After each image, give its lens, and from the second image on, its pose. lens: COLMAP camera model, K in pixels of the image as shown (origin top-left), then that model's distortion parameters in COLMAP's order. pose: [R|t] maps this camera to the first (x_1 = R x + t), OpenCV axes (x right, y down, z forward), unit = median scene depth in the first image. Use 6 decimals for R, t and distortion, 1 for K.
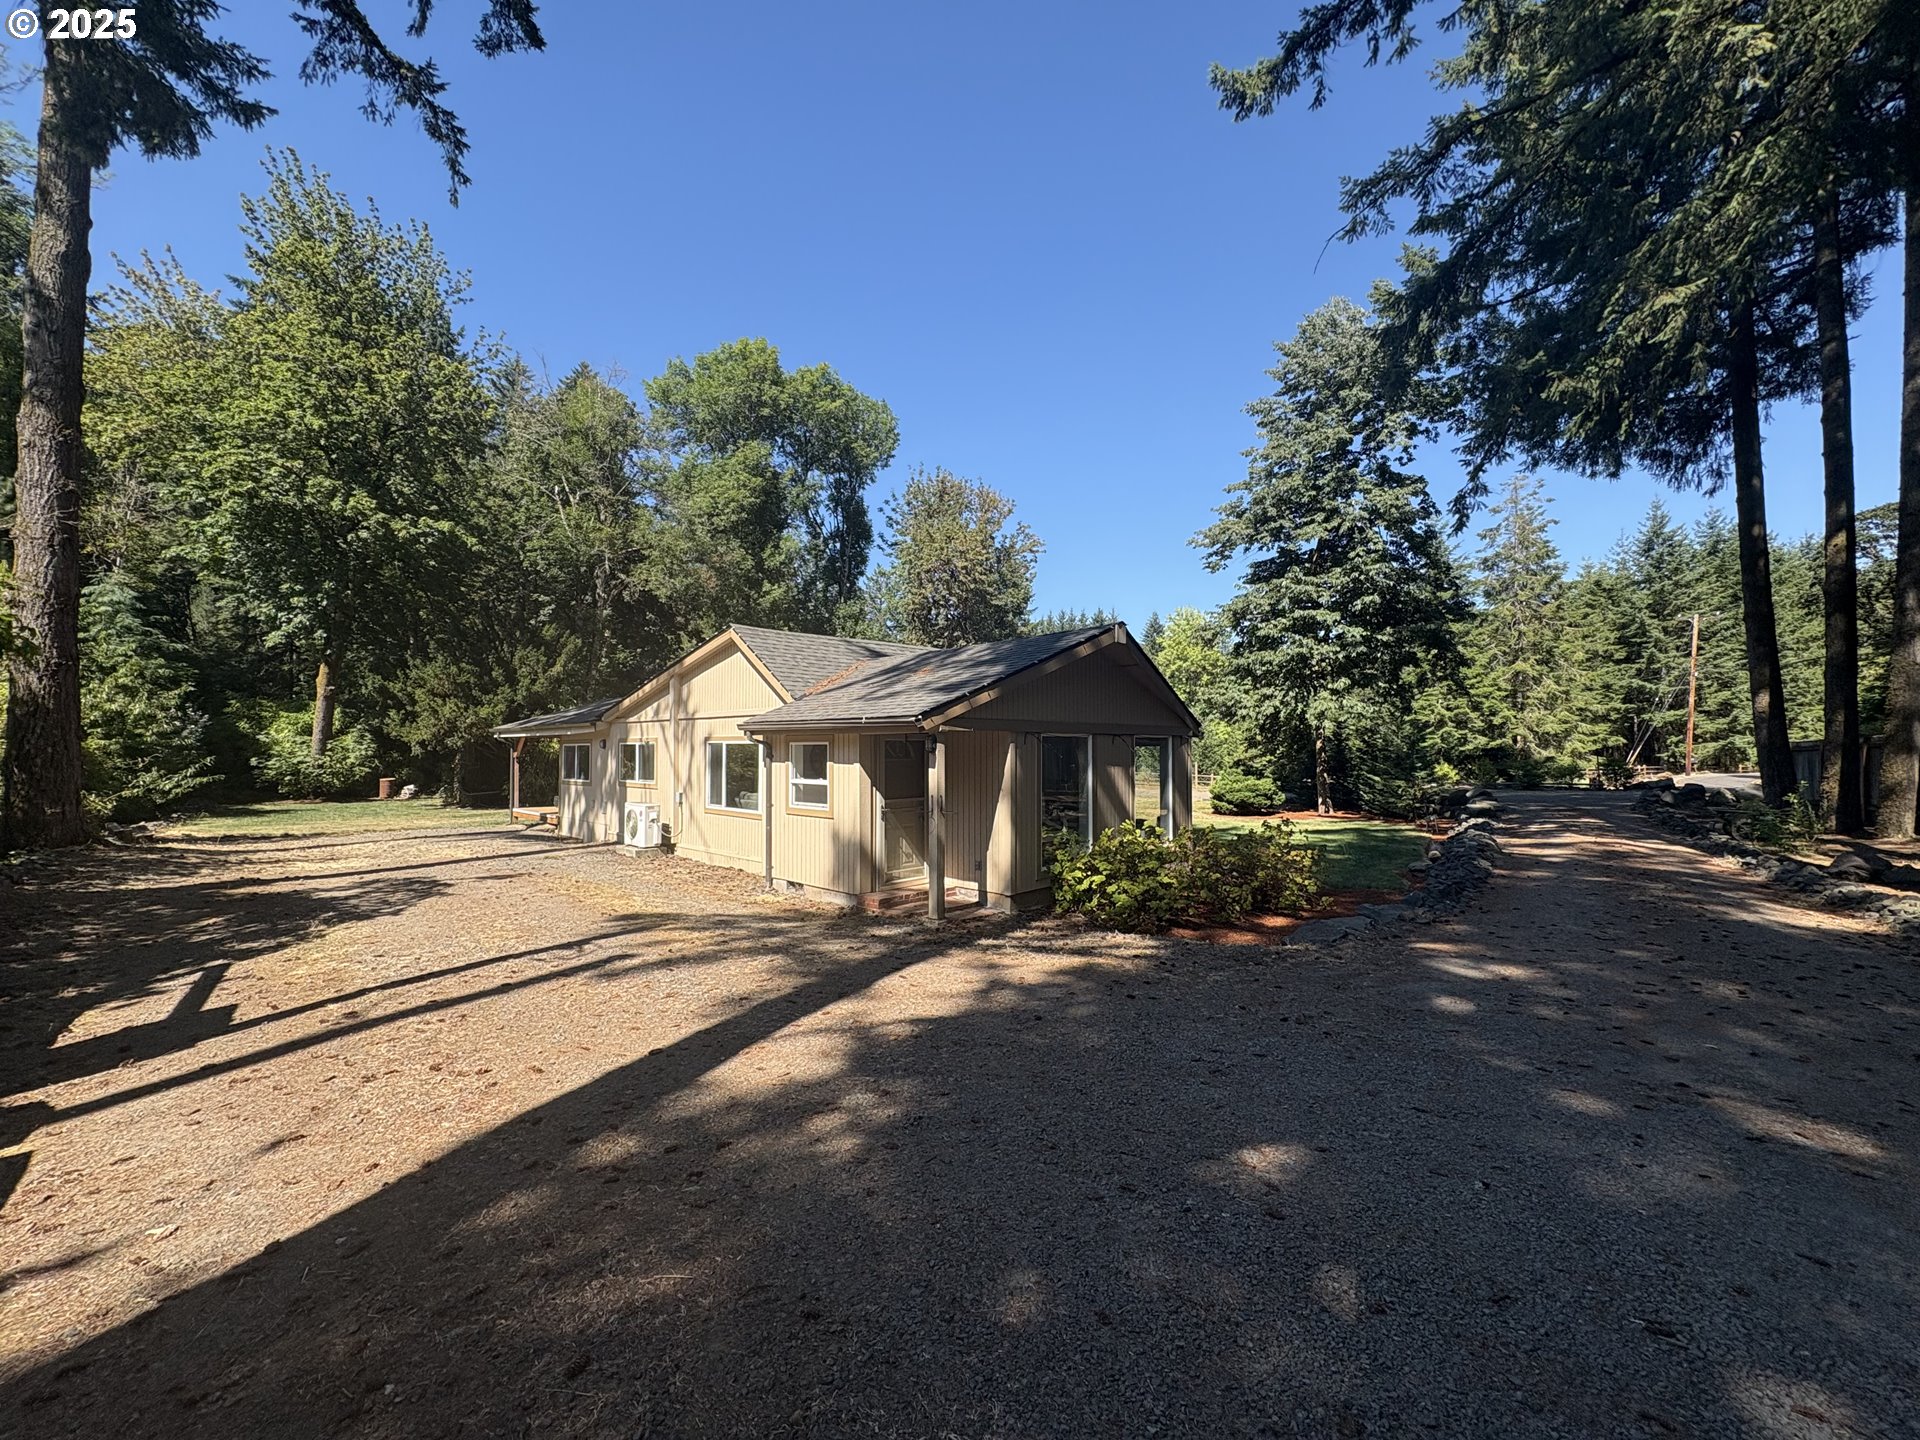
lens RADIAL K [[720.9, 0, 960.0], [0, 720.9, 720.0], [0, 0, 1]] dist [-0.000110, 0.000100]
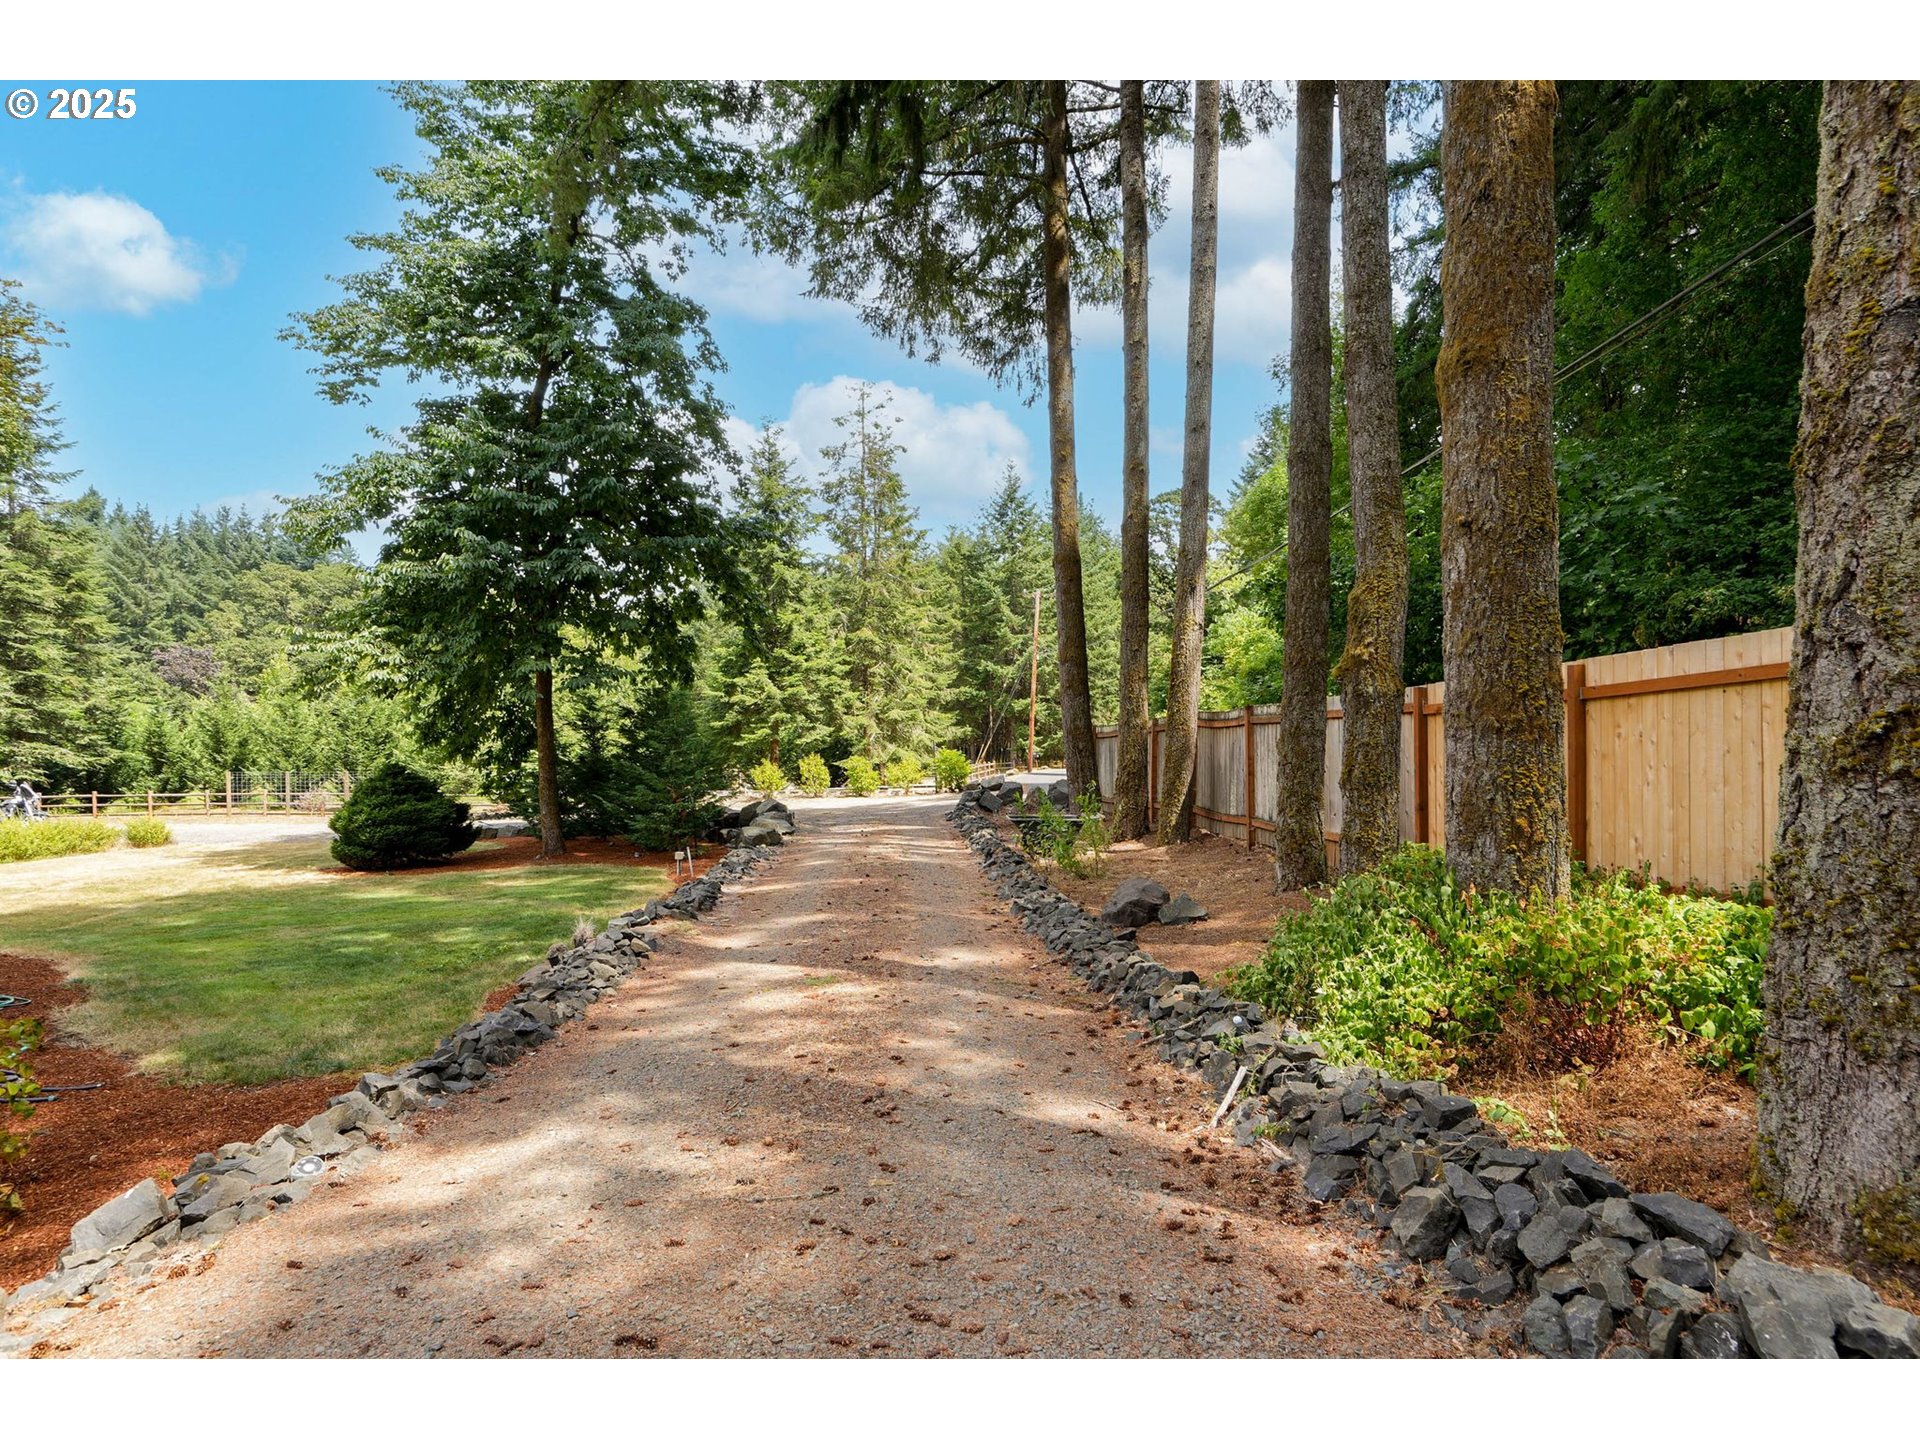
lens RADIAL K [[912.8, 0, 977.4], [0, 912.8, 716.2], [0, 0, 1]] dist [-0.043114, 0.030596]
pose [[0.761564, 0.006082, 0.648061, 0.285388], [-0.010464, 0.999941, 0.002912, 0.008969], [-0.648005, -0.008999, 0.761583, 0.226033]]
